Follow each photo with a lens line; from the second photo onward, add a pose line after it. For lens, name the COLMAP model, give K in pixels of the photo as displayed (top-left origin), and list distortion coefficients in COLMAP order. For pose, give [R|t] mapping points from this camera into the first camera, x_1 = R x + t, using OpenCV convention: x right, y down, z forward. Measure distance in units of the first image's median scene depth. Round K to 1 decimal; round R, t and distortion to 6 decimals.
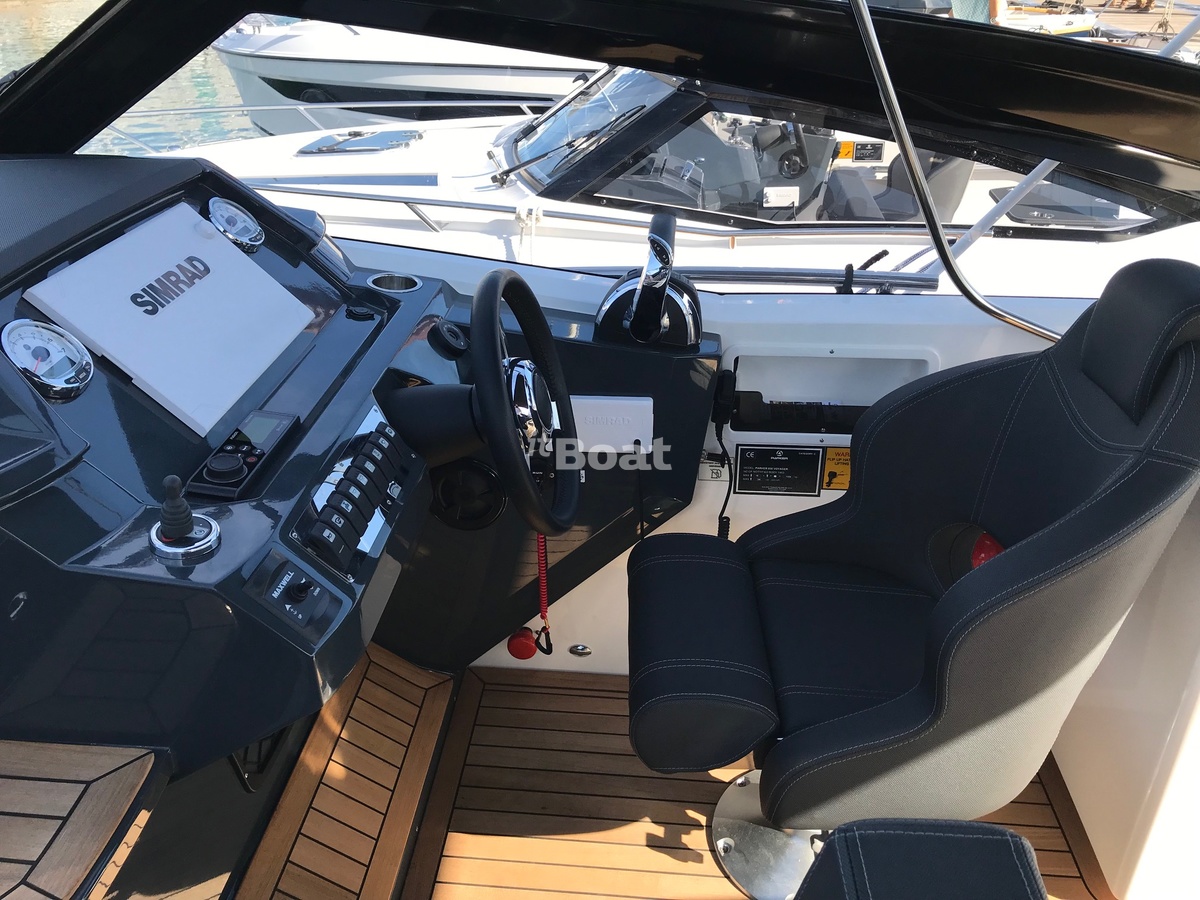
lens RADIAL K [[985.9, 0, 600.0], [0, 985.9, 450.0], [0, 0, 1]] dist [0.074620, -0.120859]
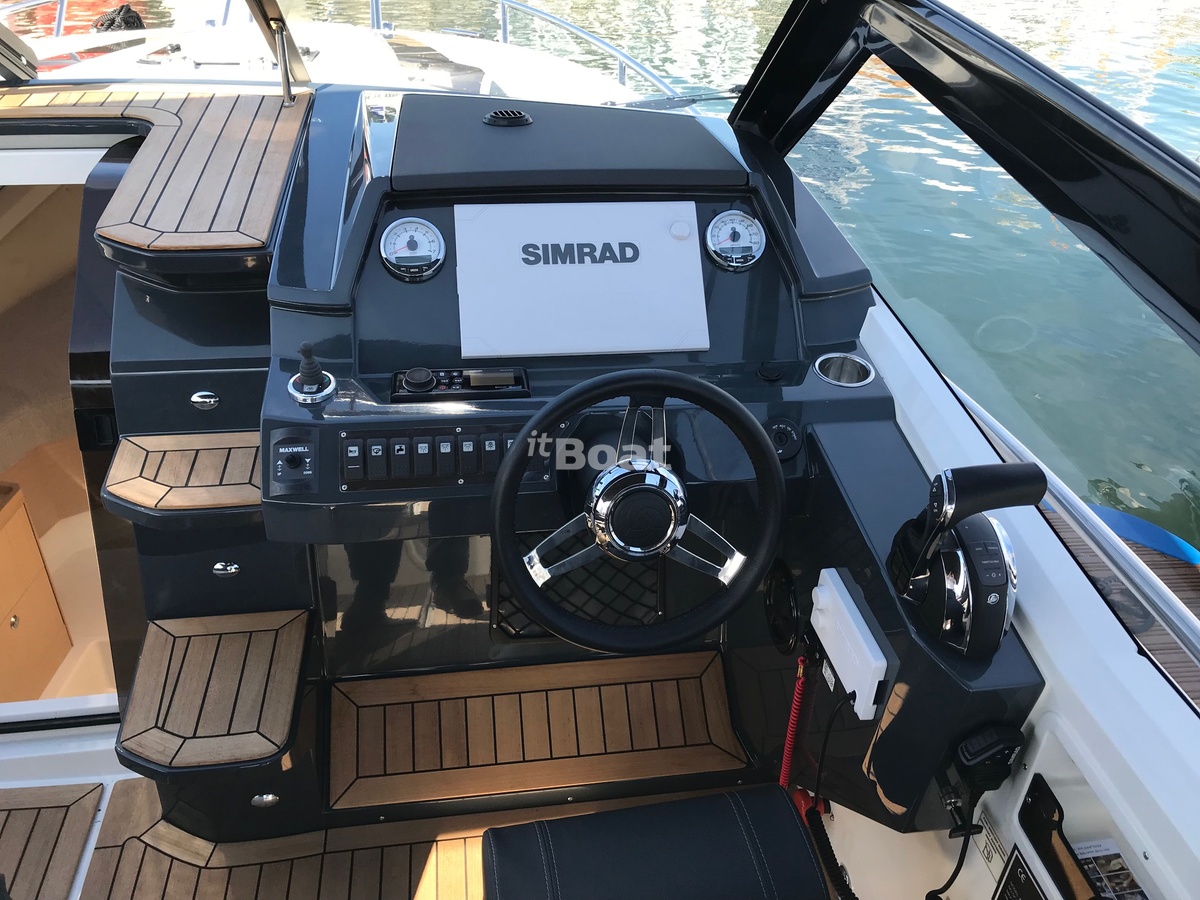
lens RADIAL K [[985.9, 0, 600.0], [0, 985.9, 450.0], [0, 0, 1]] dist [0.074620, -0.120859]
pose [[0.224770, 0.530921, -0.817069, 0.535974], [-0.497653, 0.783466, 0.372186, -0.351402], [0.837747, 0.322960, 0.440314, 0.470243]]
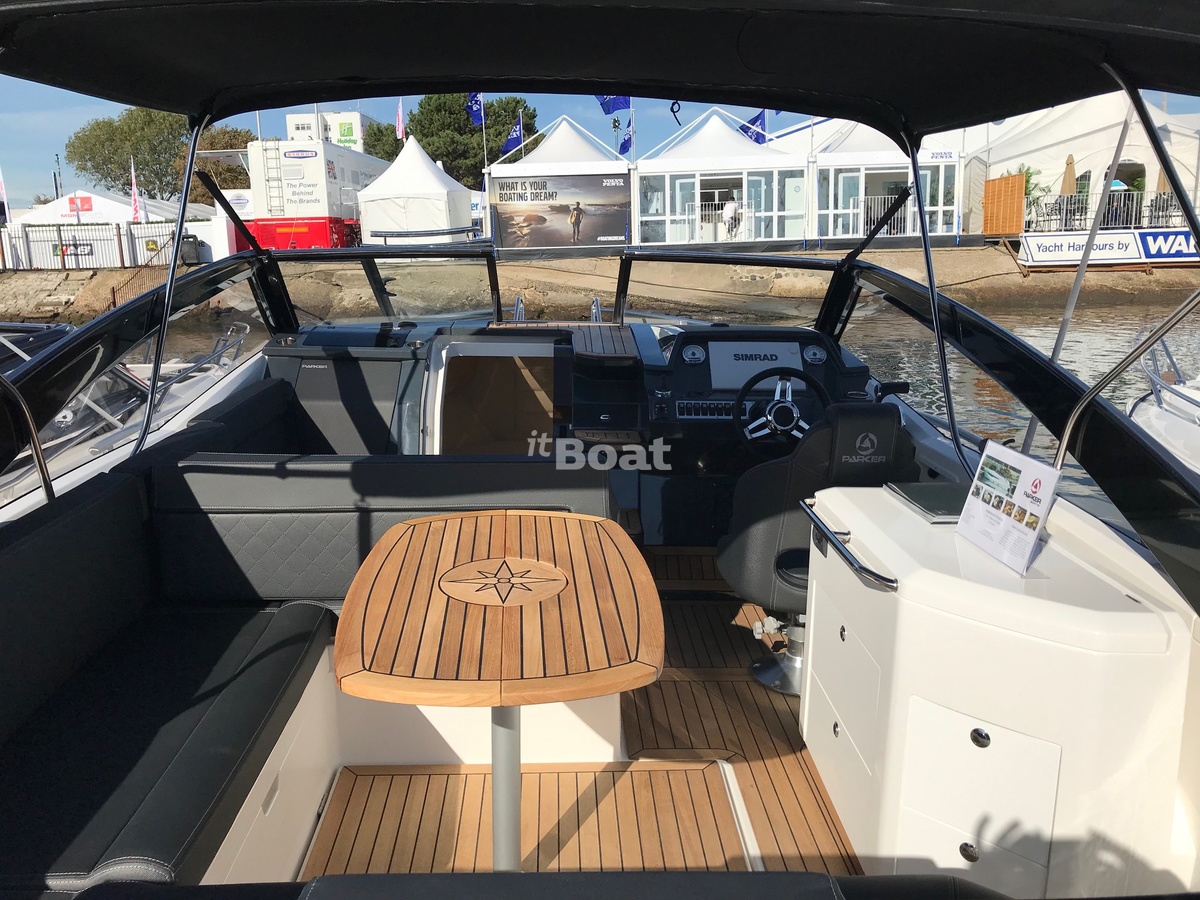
lens RADIAL K [[998.8, 0, 600.0], [0, 998.8, 450.0], [0, 0, 1]] dist [0.019806, -0.012451]
pose [[0.137146, 0.224476, -0.964781, 2.128825], [-0.488604, 0.862579, 0.131241, -0.072015], [0.861659, 0.453397, 0.227979, -0.009375]]
